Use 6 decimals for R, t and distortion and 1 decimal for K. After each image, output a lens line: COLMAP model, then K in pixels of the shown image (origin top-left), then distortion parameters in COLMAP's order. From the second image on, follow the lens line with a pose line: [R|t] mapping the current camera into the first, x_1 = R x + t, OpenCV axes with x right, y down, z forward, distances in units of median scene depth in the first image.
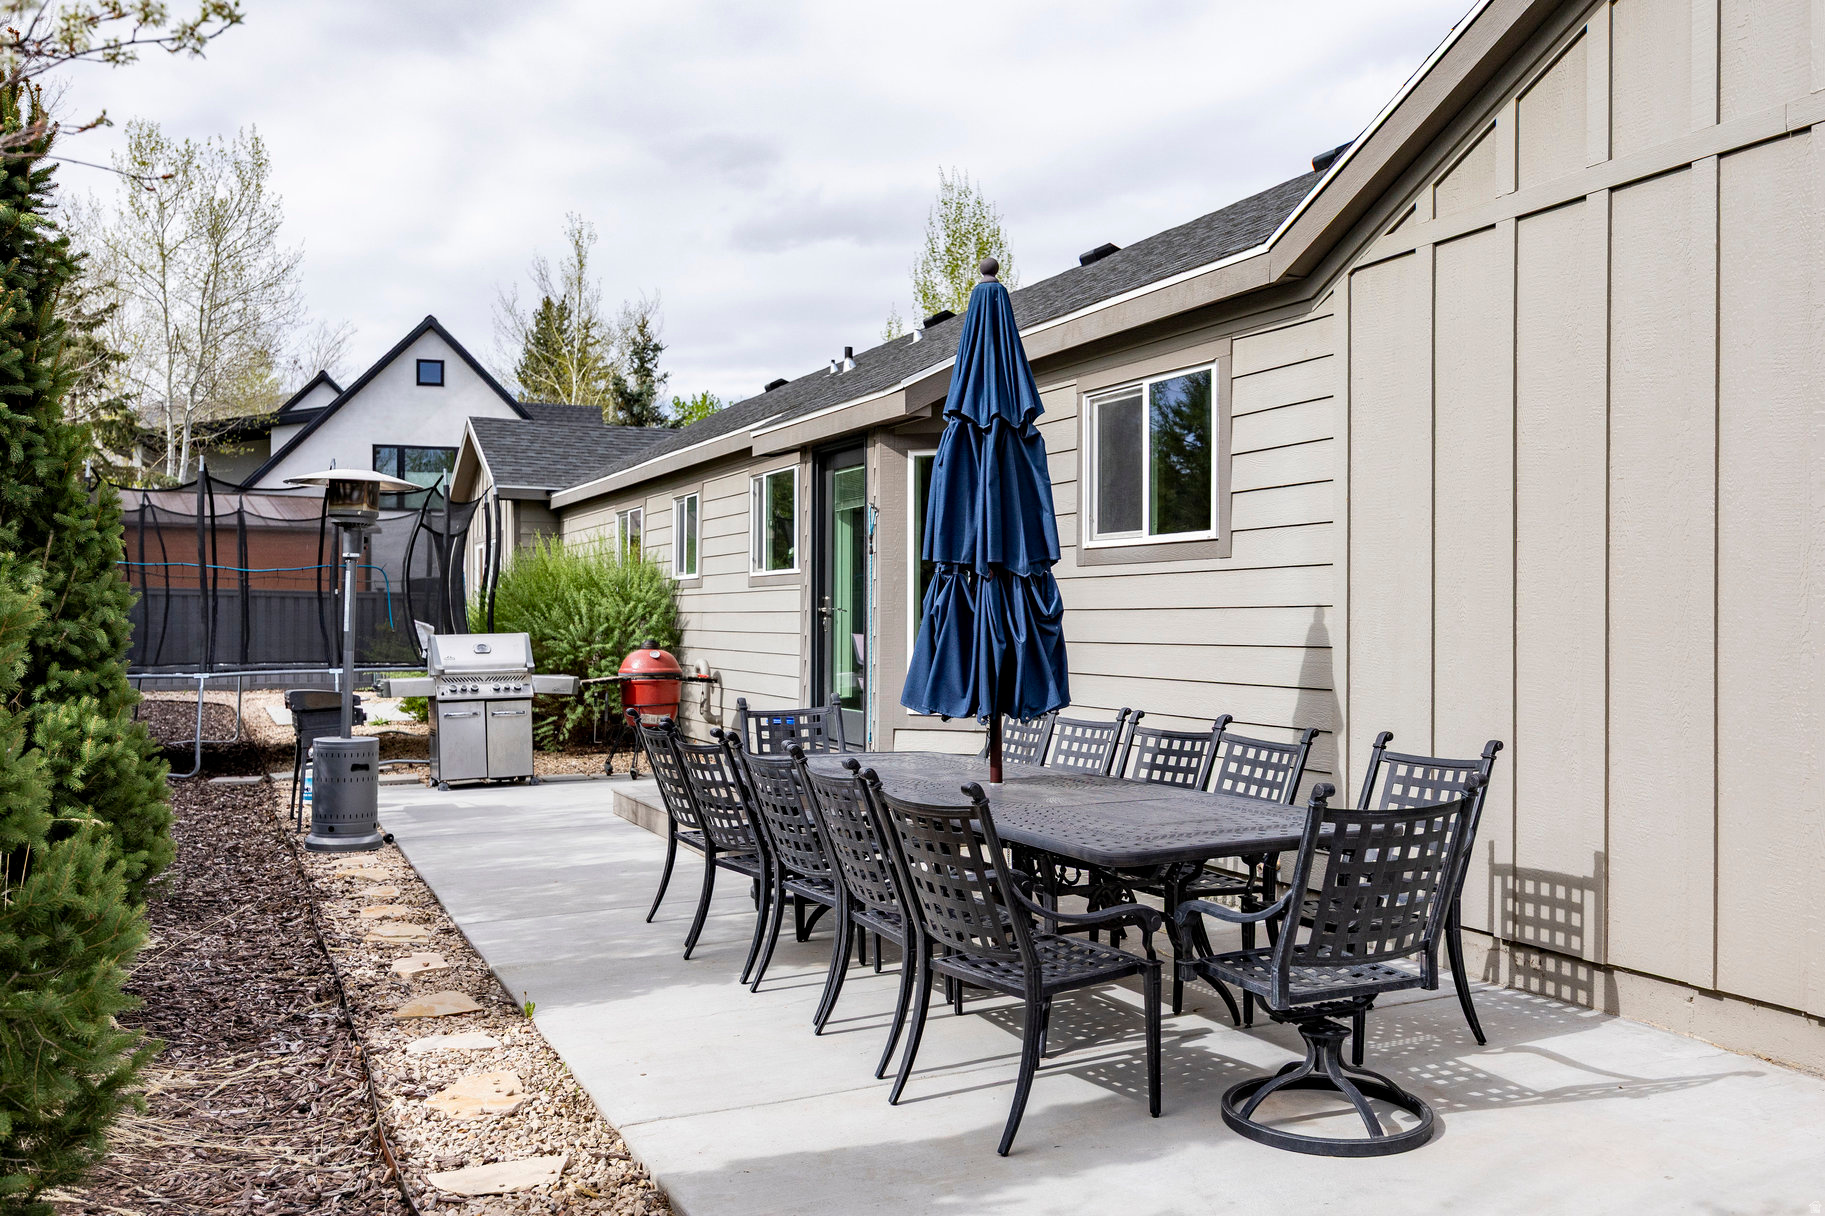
lens RADIAL K [[1455.9, 0, 912.5], [0, 1455.9, 608.1], [0, 0, 1]] dist [0.006381, 0.001718]
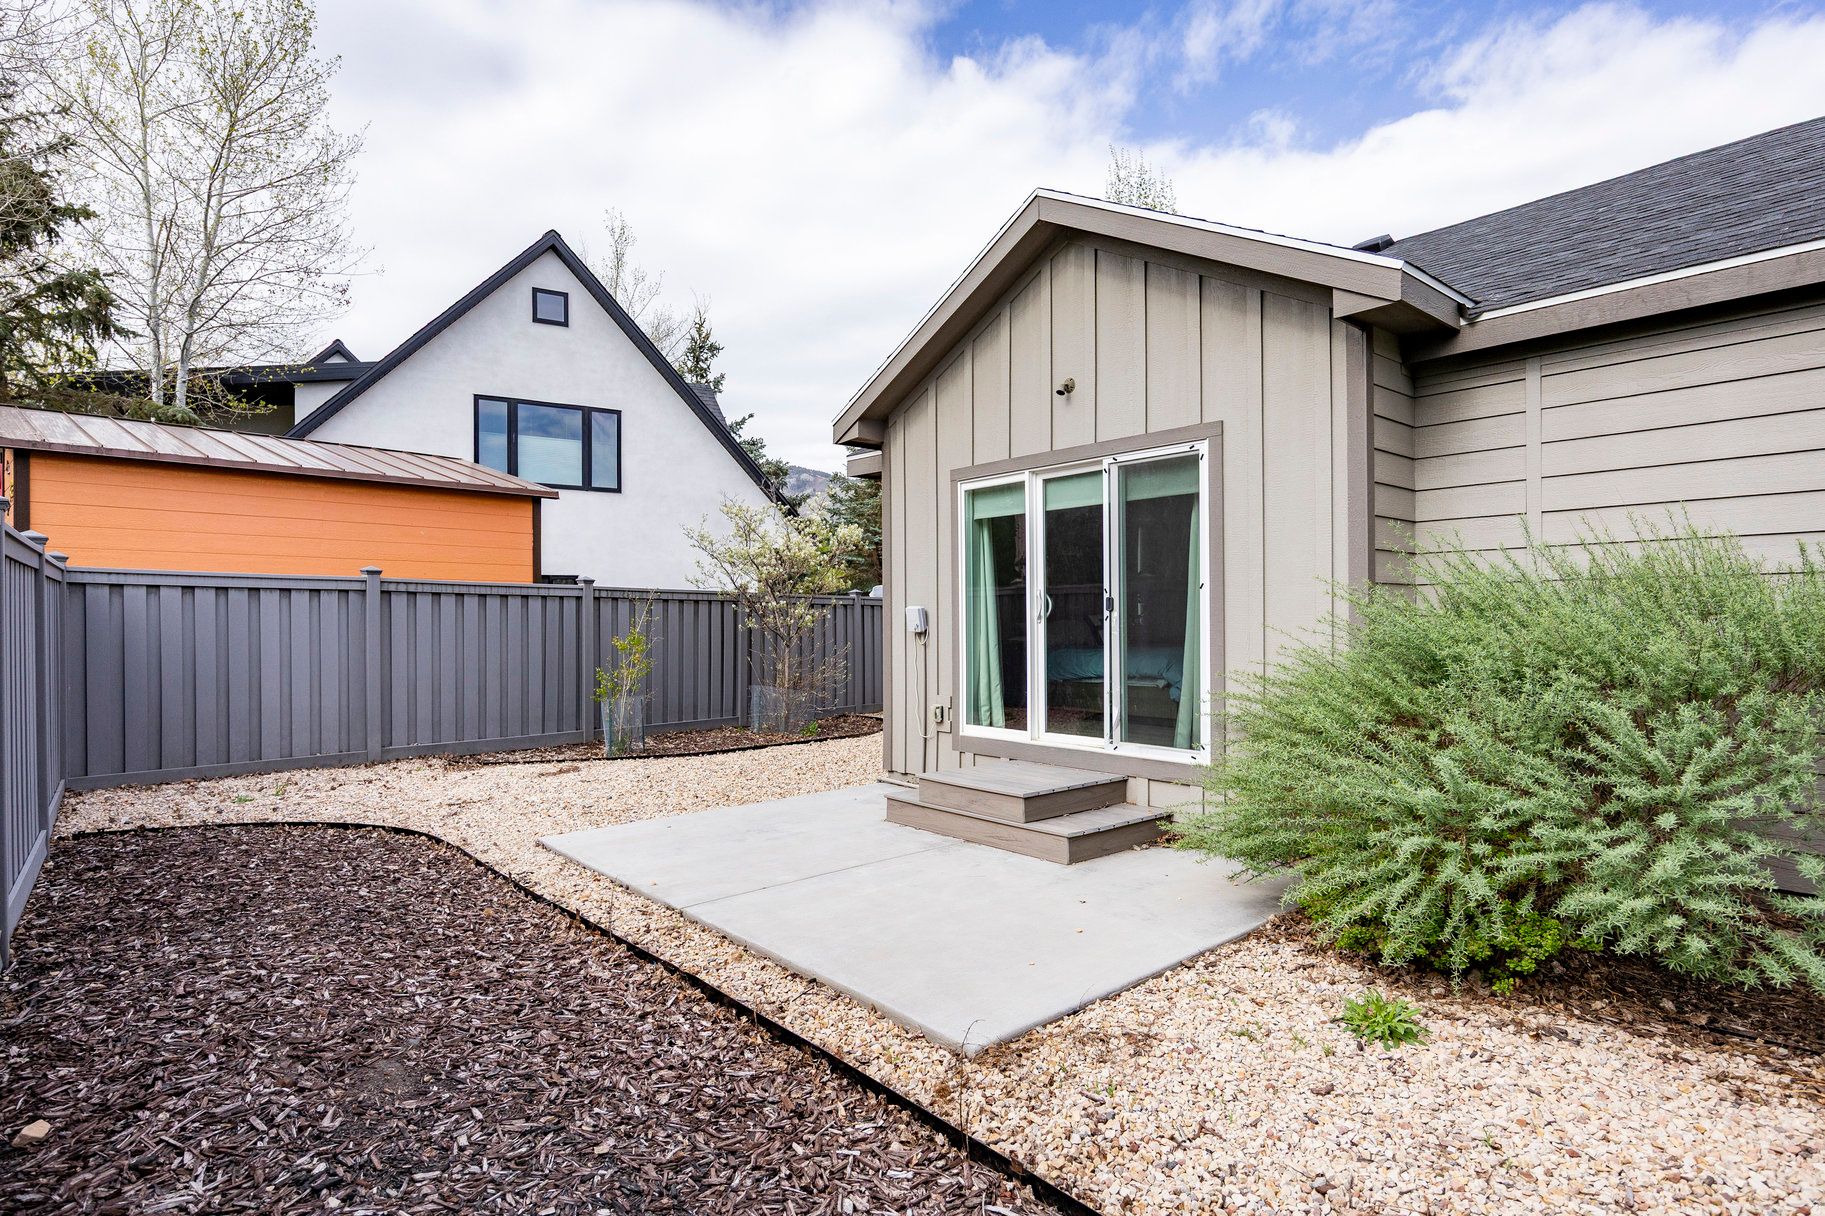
lens RADIAL K [[942.7, 0, 913.1], [0, 942.7, 610.9], [0, 0, 1]] dist [-0.002428, -0.000376]
pose [[0.969657, -0.005162, 0.244414, -0.266116], [0.005911, 0.999980, -0.002331, 0.000482], [-0.244397, 0.003705, 0.969668, 0.470149]]
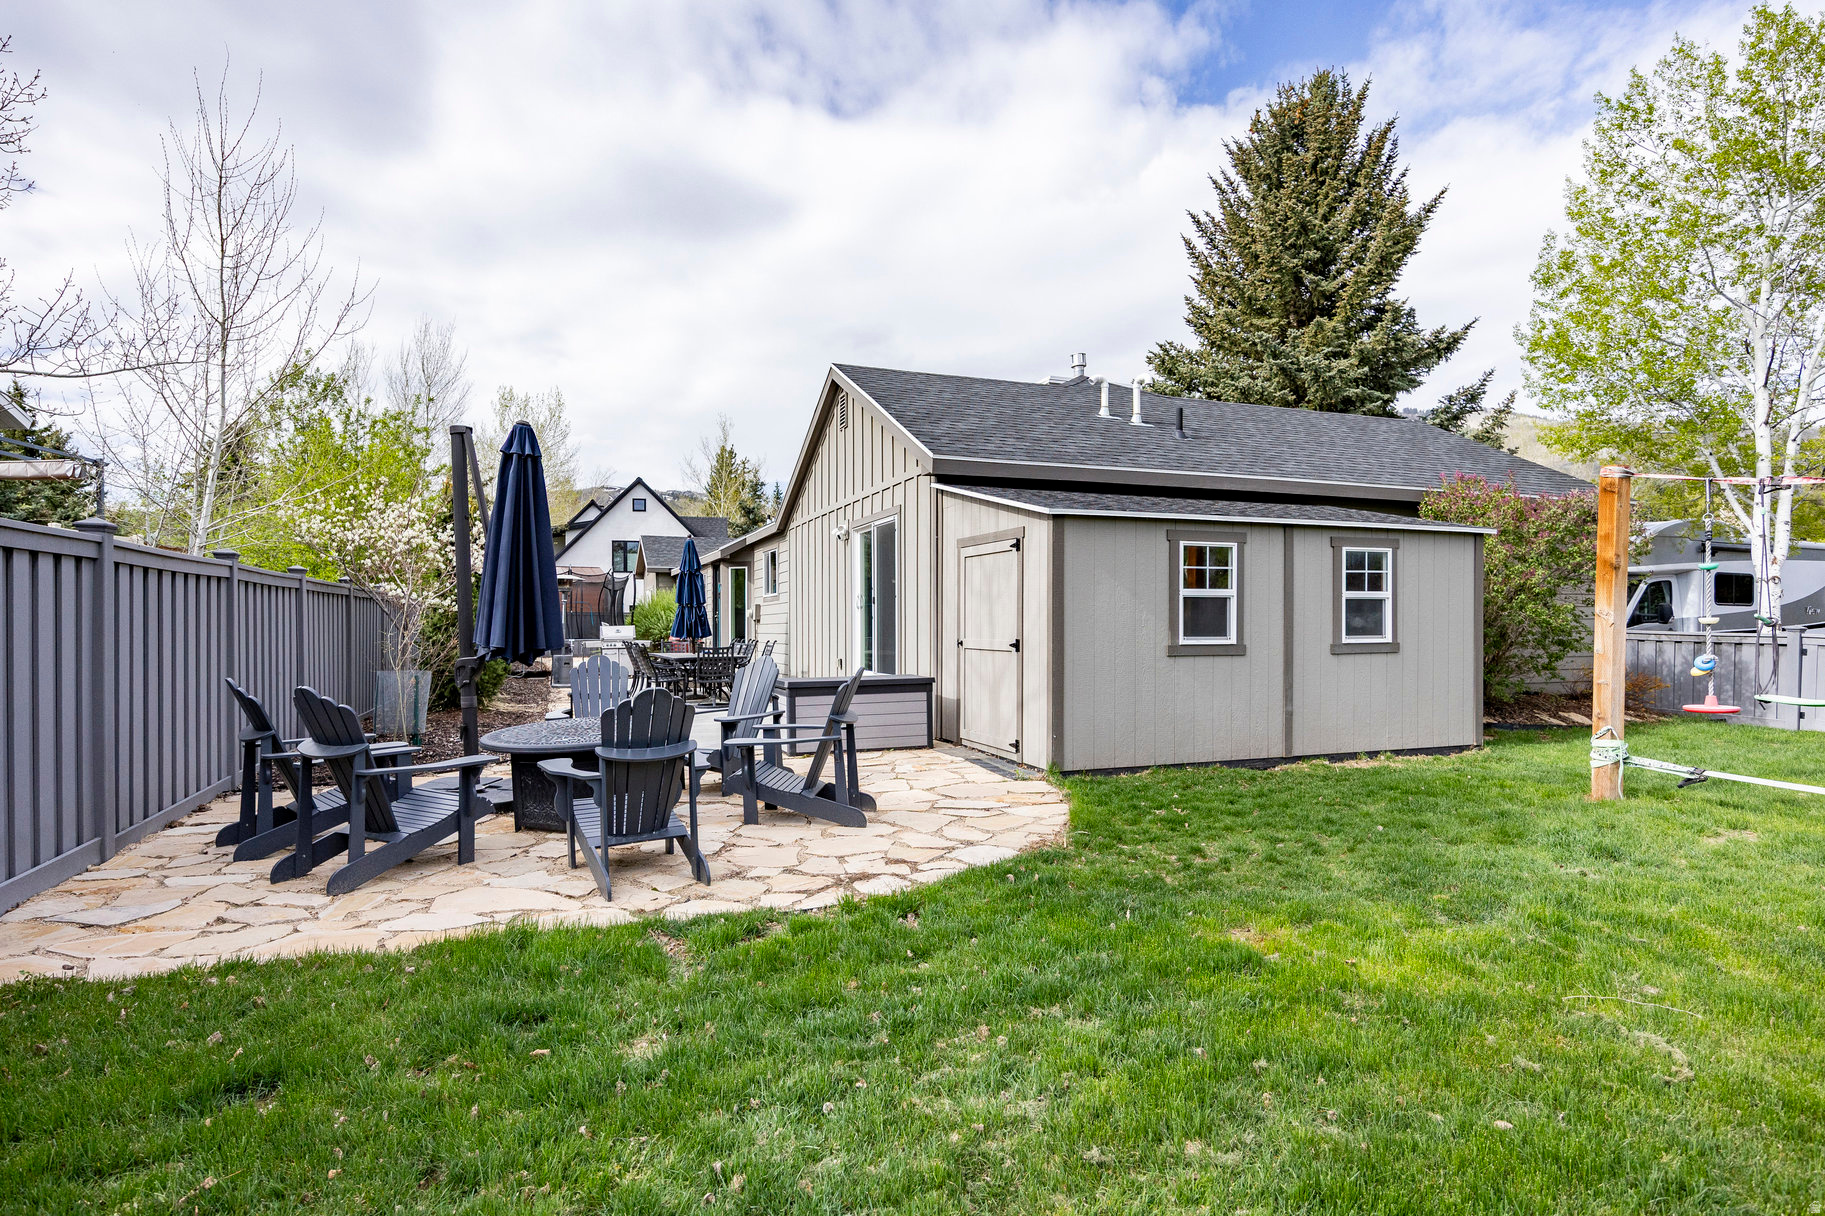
lens RADIAL K [[942.7, 0, 913.7], [0, 942.7, 617.0], [0, 0, 1]] dist [-0.002428, -0.000376]
pose [[0.997167, -0.005010, -0.075046, 0.151932], [0.004628, 0.999975, -0.005256, 0.004683], [0.075071, 0.004893, 0.997166, -0.290705]]
